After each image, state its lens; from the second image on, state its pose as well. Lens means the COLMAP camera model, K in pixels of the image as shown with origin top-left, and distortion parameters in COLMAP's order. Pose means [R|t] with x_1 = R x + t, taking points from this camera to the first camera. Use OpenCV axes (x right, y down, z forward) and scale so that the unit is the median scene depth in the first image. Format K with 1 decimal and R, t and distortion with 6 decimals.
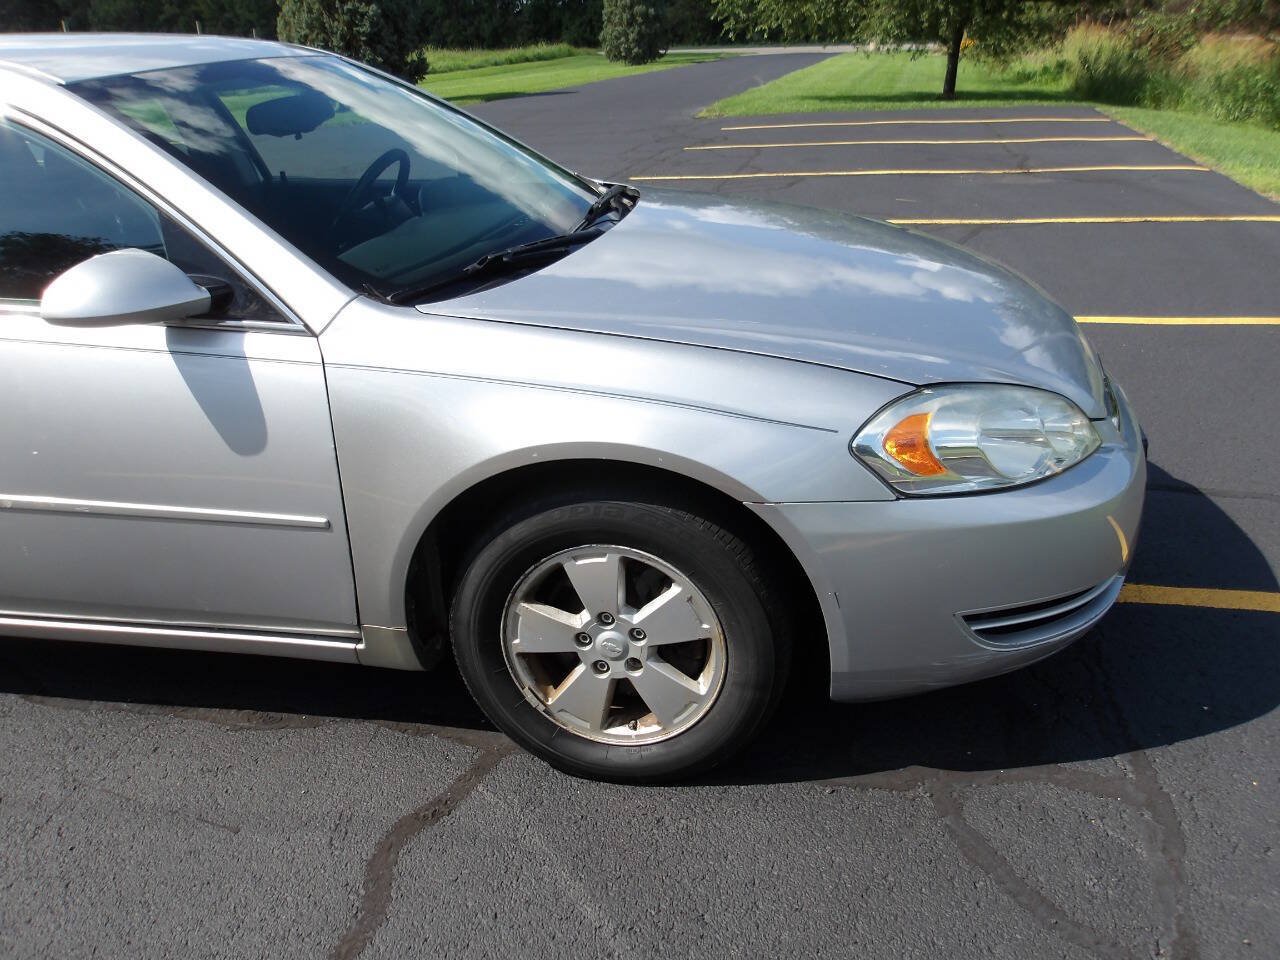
lens RADIAL K [[1060.9, 0, 640.0], [0, 1060.9, 480.0], [0, 0, 1]] dist [0.003693, 0.006191]
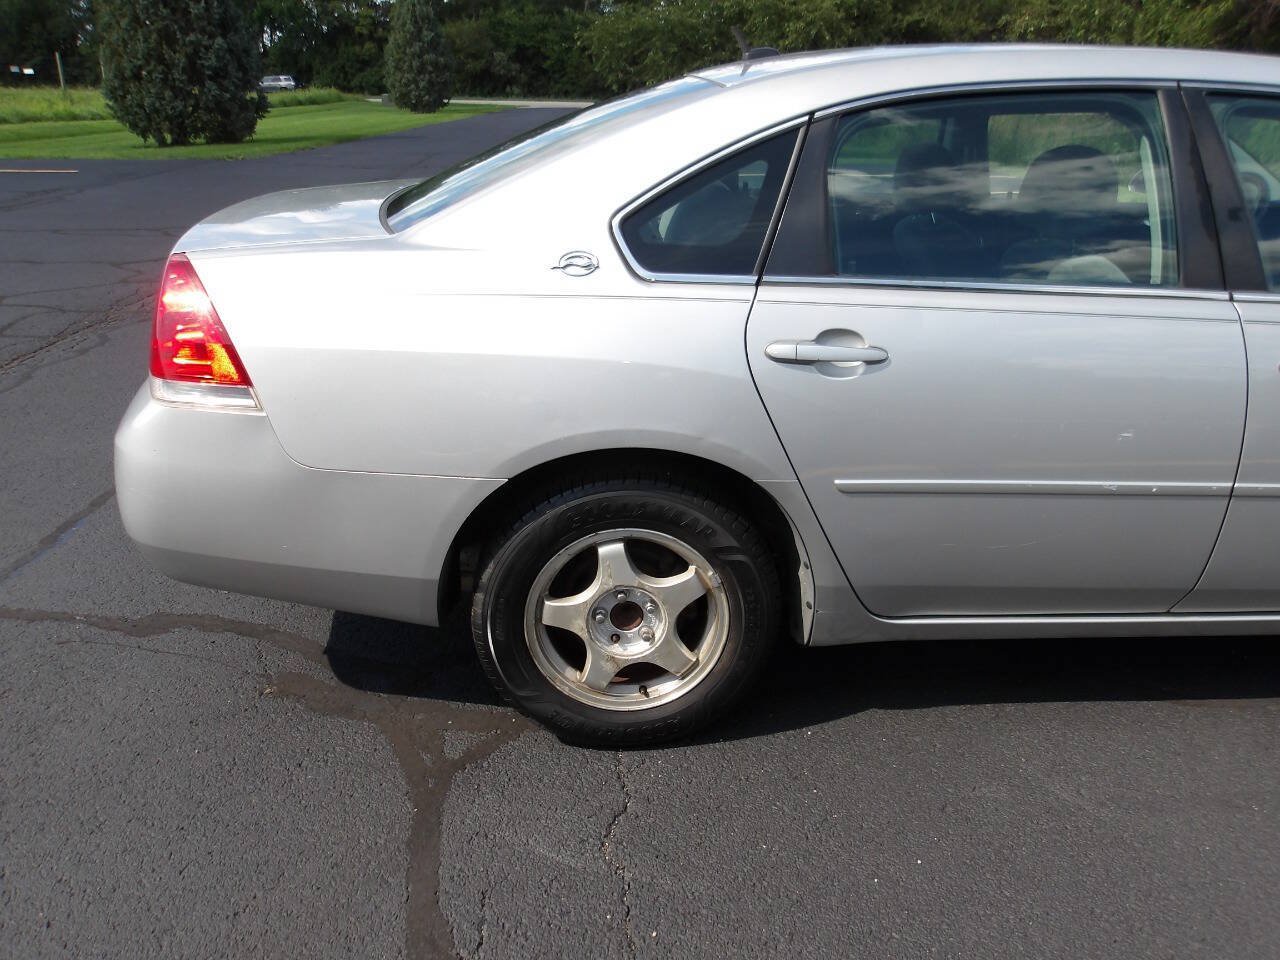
lens RADIAL K [[1060.9, 0, 640.0], [0, 1060.9, 480.0], [0, 0, 1]] dist [0.003693, 0.006191]
pose [[0.969999, -0.043327, 0.239217, -0.173429], [0.054009, 0.997807, -0.038277, 0.001118], [-0.237034, 0.050049, 0.970211, 0.019606]]
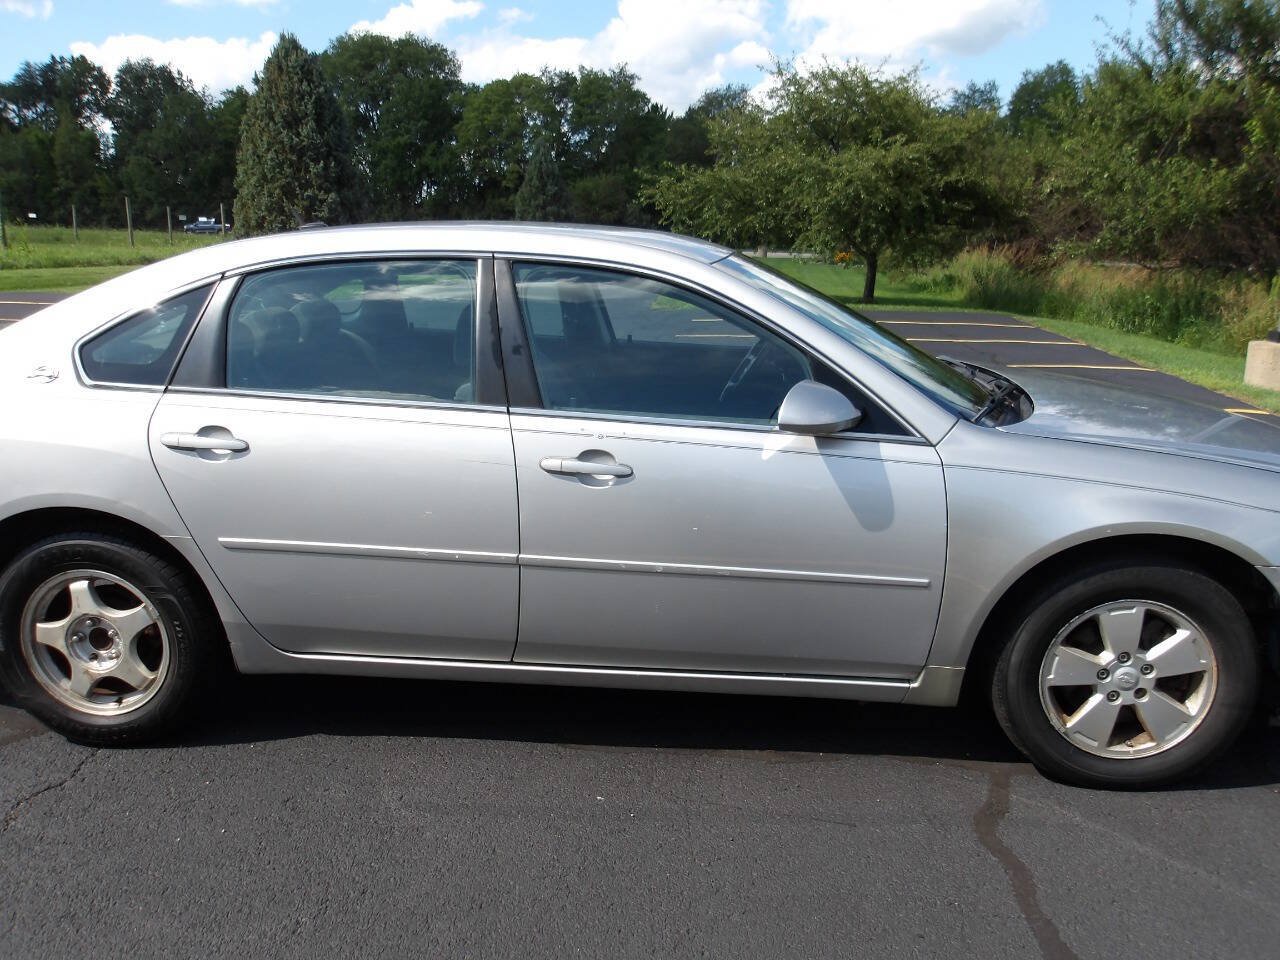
lens RADIAL K [[1060.9, 0, 640.0], [0, 1060.9, 480.0], [0, 0, 1]] dist [0.003693, 0.006191]
pose [[0.992659, 0.025165, 0.118300, -0.086192], [-0.004868, 0.985636, -0.168815, 0.014744], [-0.120849, 0.166999, 0.978523, -0.031231]]
